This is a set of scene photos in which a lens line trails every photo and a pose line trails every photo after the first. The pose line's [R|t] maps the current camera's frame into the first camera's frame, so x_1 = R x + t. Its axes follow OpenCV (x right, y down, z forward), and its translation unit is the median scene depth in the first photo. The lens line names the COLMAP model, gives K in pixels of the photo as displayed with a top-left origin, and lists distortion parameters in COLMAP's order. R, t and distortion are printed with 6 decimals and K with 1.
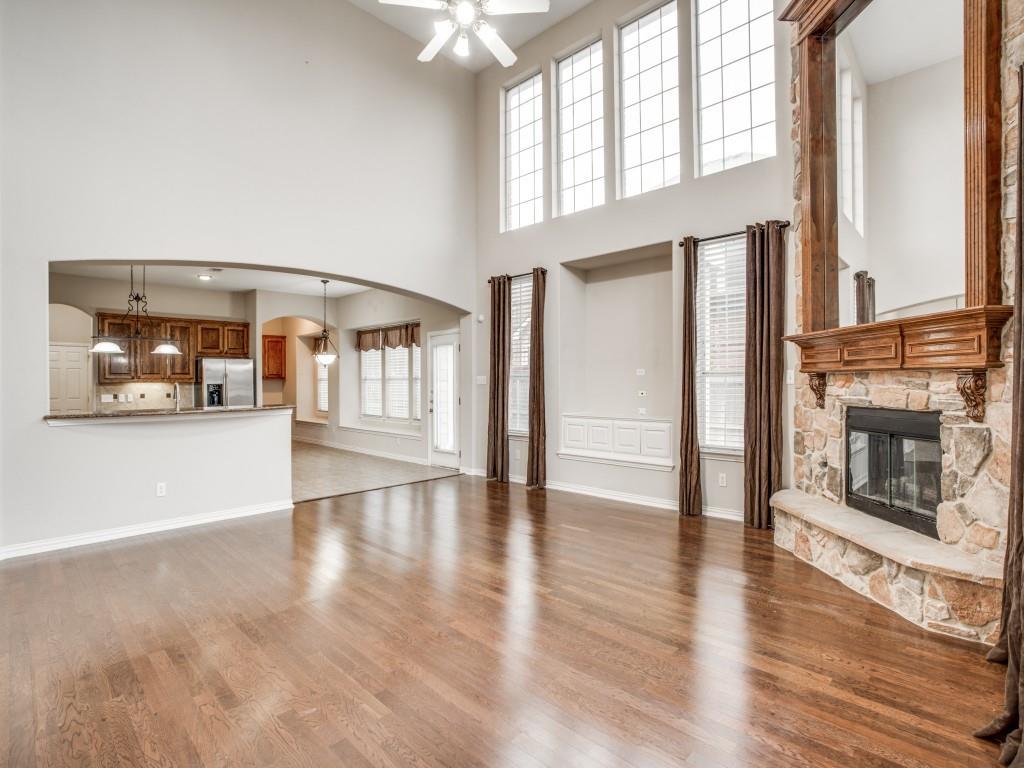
lens RADIAL K [[501.3, 0, 505.3], [0, 501.3, 389.2], [0, 0, 1]] dist [-0.064788, 0.021260]
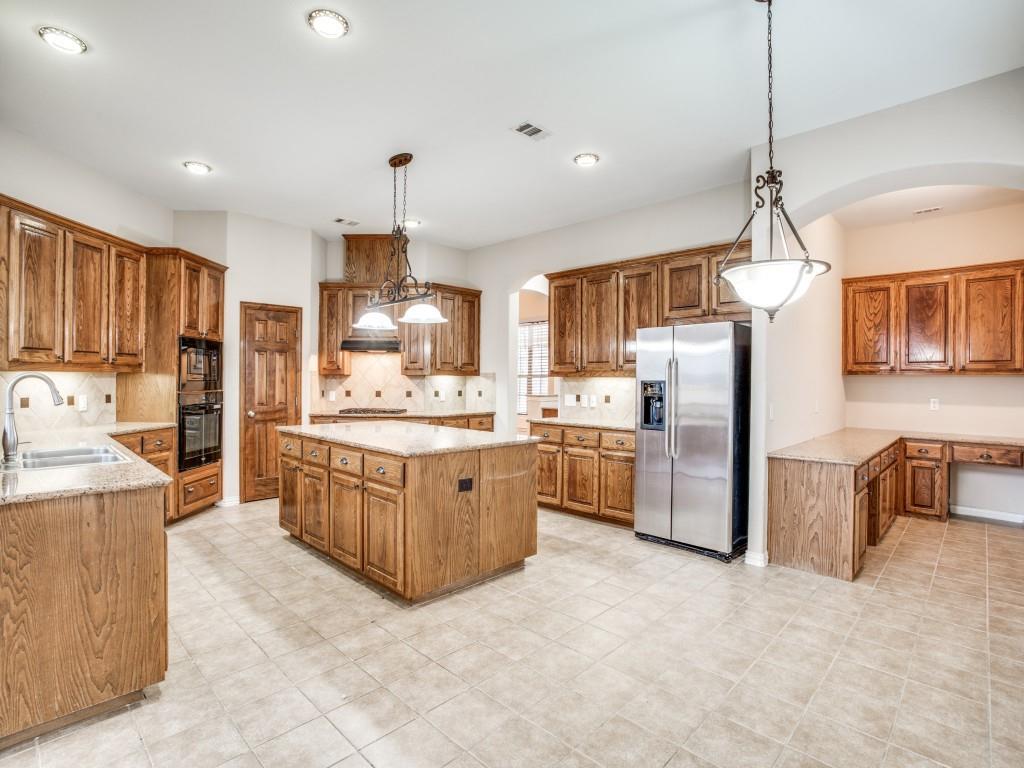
lens RADIAL K [[501.3, 0, 506.8], [0, 501.3, 383.4], [0, 0, 1]] dist [-0.064788, 0.021260]
pose [[-0.008324, 0.013713, -0.999871, -0.166437], [-0.023697, 0.999622, 0.013906, -0.017600], [0.999685, 0.023810, -0.007996, 1.289431]]
